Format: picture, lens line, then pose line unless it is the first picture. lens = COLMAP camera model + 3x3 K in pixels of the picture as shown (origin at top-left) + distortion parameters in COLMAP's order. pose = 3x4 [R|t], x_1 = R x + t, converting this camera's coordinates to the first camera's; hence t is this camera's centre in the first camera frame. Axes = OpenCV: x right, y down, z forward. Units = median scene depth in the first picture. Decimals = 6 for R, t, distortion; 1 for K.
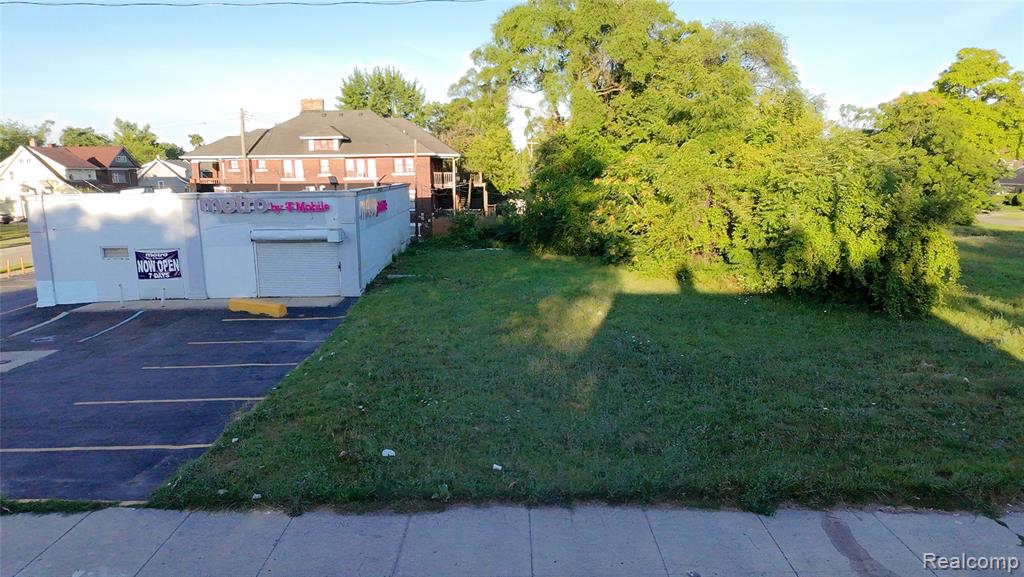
lens RADIAL K [[645.0, 0, 512.9], [0, 645.0, 289.1], [0, 0, 1]] dist [-0.010404, 0.012045]
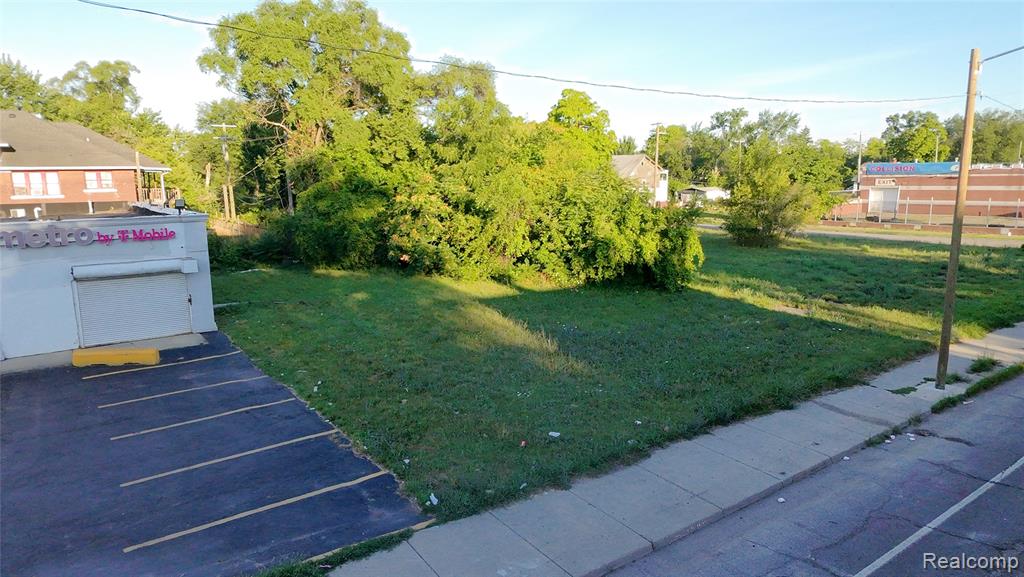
lens RADIAL K [[645.0, 0, 510.9], [0, 645.0, 290.2], [0, 0, 1]] dist [-0.010404, 0.012045]
pose [[0.820857, -0.096409, 0.562938, -0.405041], [0.102865, 0.994488, 0.020323, -0.020955], [-0.561794, 0.041224, 0.826249, 0.015330]]
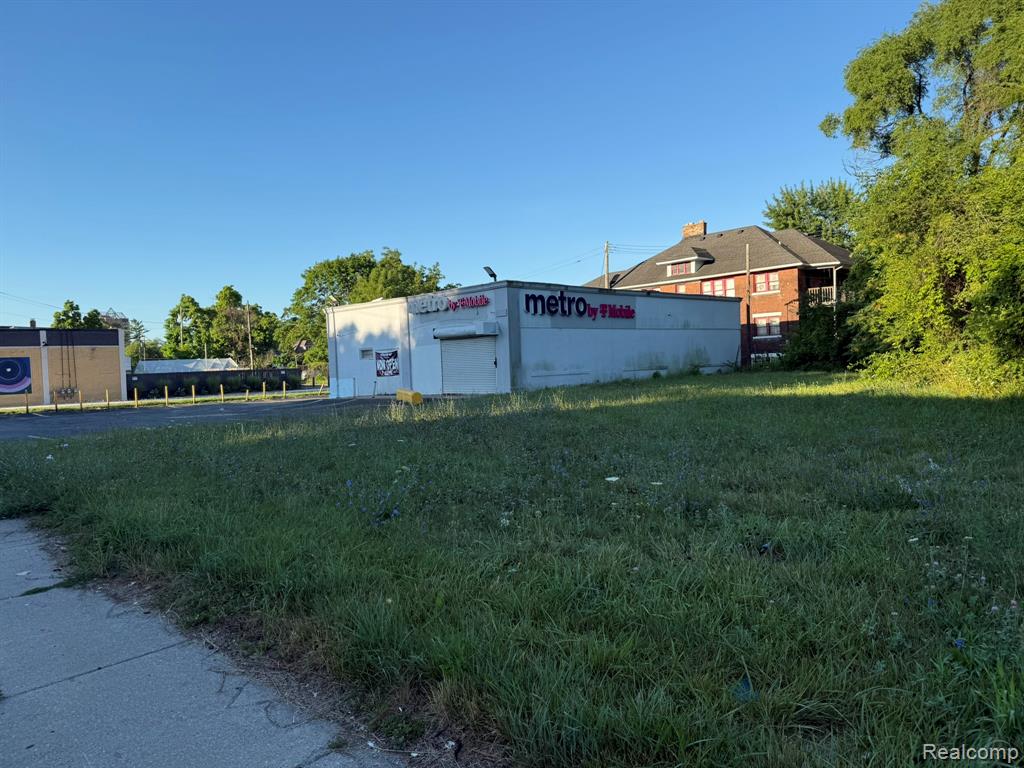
lens RADIAL K [[706.5, 0, 510.8], [0, 706.5, 384.6], [0, 0, 1]] dist [0.057201, -0.070391]
pose [[0.686566, 0.004720, -0.727052, 0.497556], [-0.096037, 0.991806, -0.084251, 0.081800], [0.720697, 0.127668, 0.681394, 0.317203]]
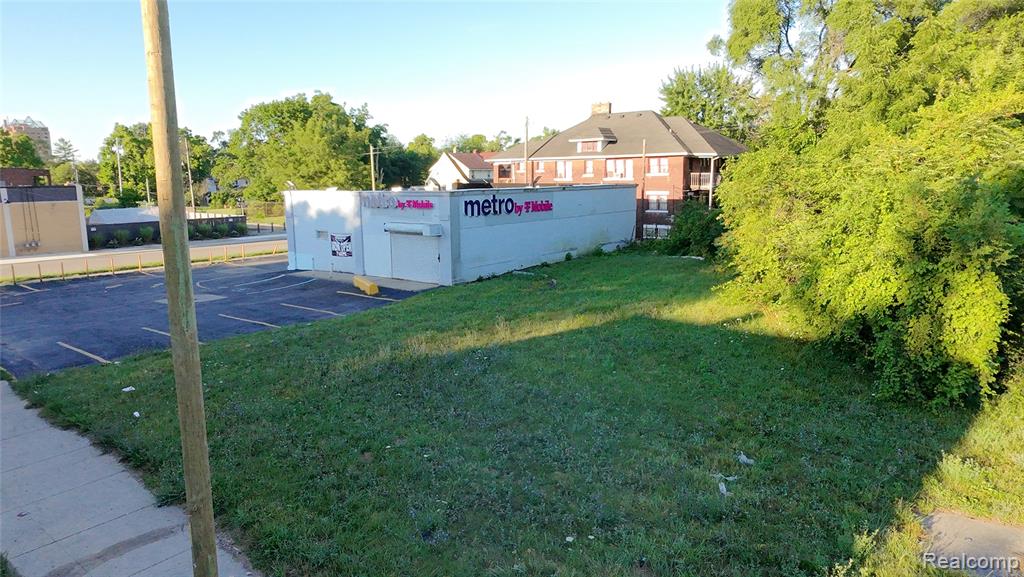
lens RADIAL K [[645.0, 0, 505.8], [0, 645.0, 285.2], [0, 0, 1]] dist [-0.010404, 0.012045]
pose [[0.768462, 0.106434, -0.630982, 0.541872], [-0.108410, 0.993470, 0.035548, -0.040684], [0.630645, 0.041087, 0.774983, 0.197854]]
